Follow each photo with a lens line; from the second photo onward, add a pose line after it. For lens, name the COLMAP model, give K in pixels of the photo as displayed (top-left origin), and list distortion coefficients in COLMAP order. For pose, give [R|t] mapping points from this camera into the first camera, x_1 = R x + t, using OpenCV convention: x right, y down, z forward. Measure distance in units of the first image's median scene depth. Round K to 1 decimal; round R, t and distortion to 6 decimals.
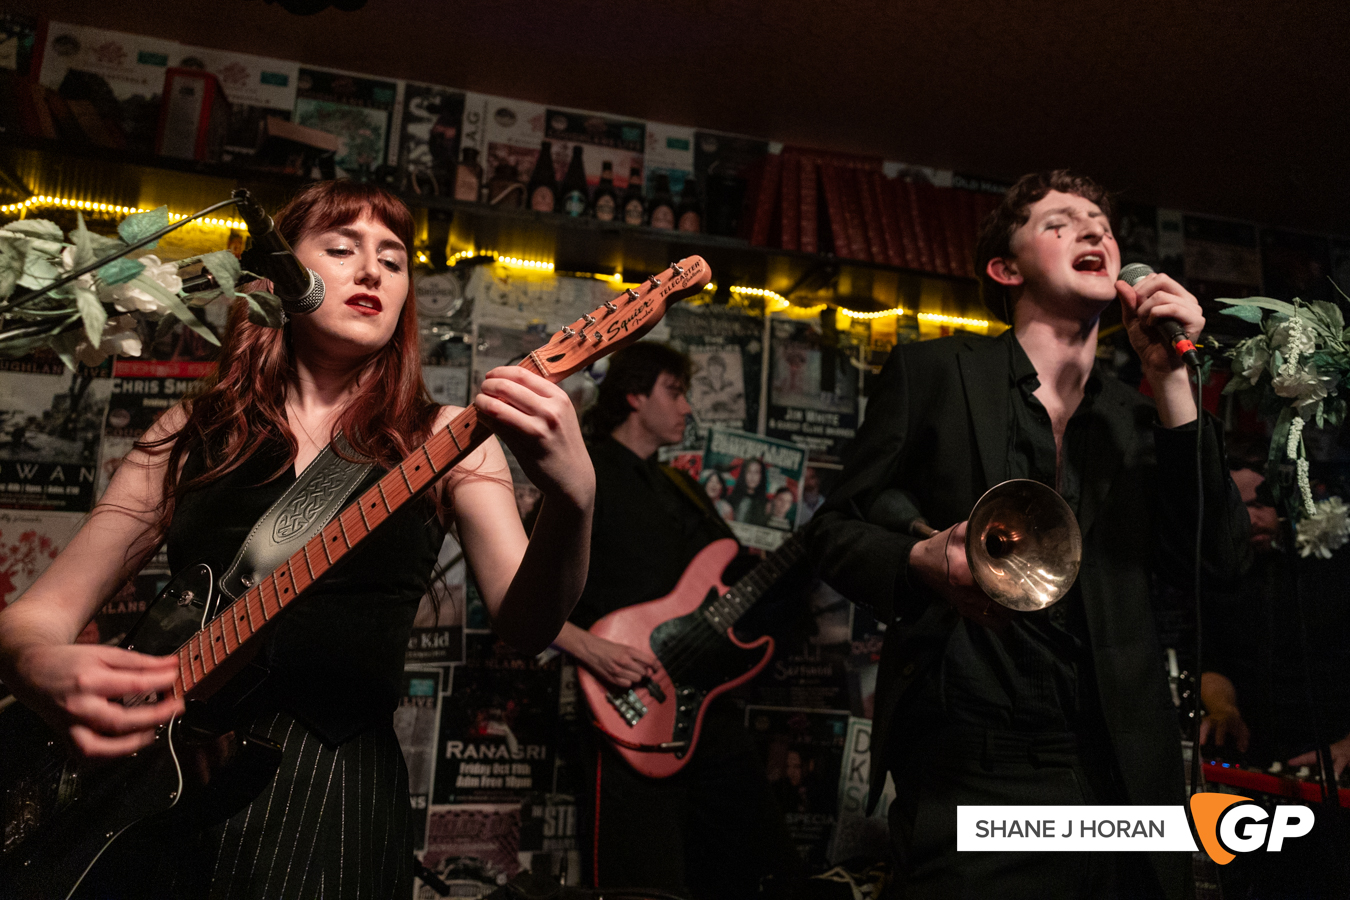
lens RADIAL K [[1017.1, 0, 673.9], [0, 1017.1, 410.2], [0, 0, 1]] dist [0.001577, -0.000234]
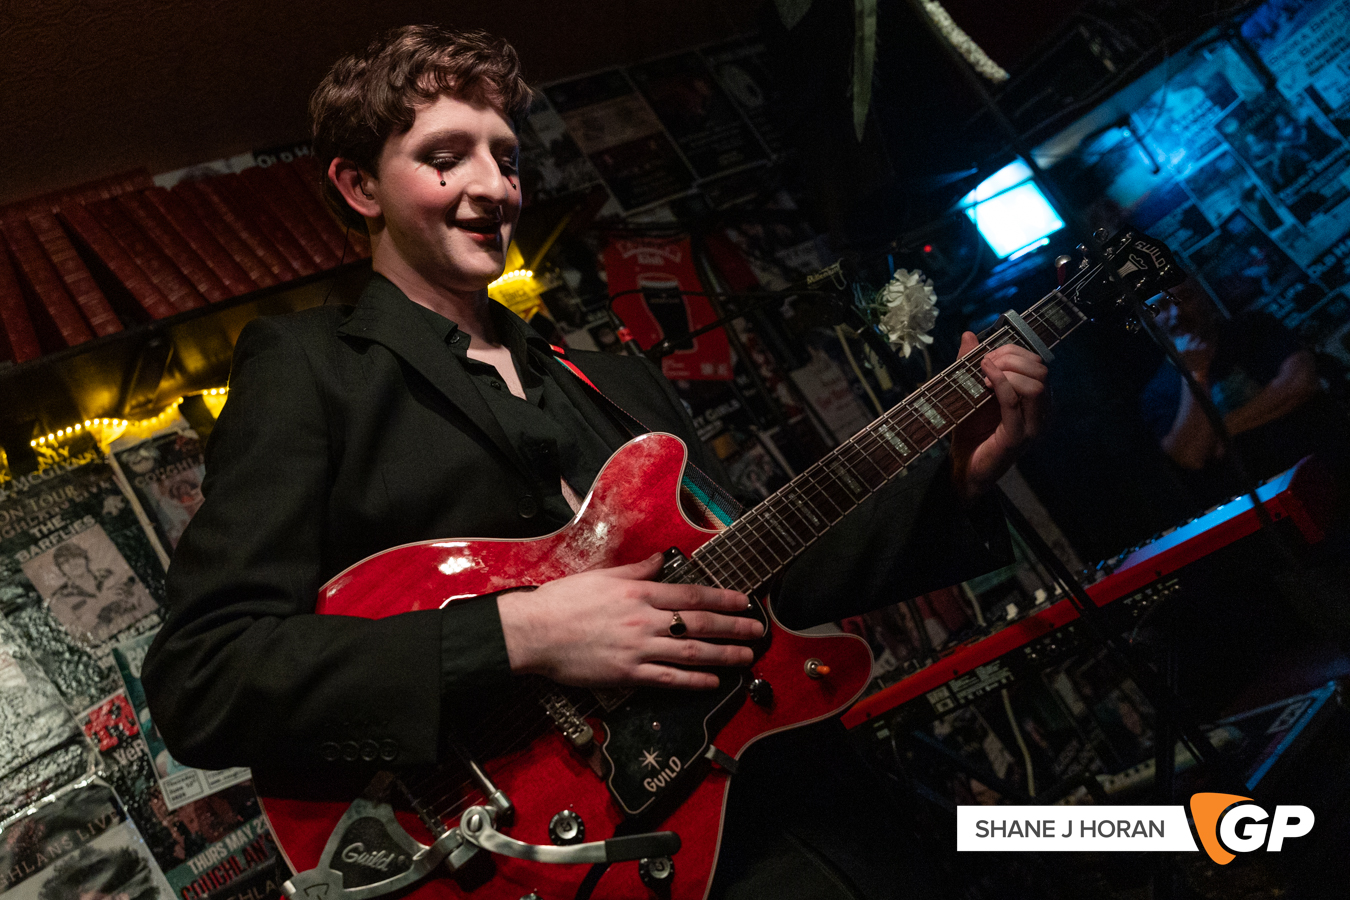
lens RADIAL K [[1308.6, 0, 671.1], [0, 1308.6, 407.8], [0, 0, 1]] dist [-0.015915, -0.000151]
pose [[0.763258, -0.475975, 0.436904, 0.016864], [0.504850, 0.861361, 0.056433, 0.016831], [-0.403192, 0.177498, 0.897736, 0.104148]]
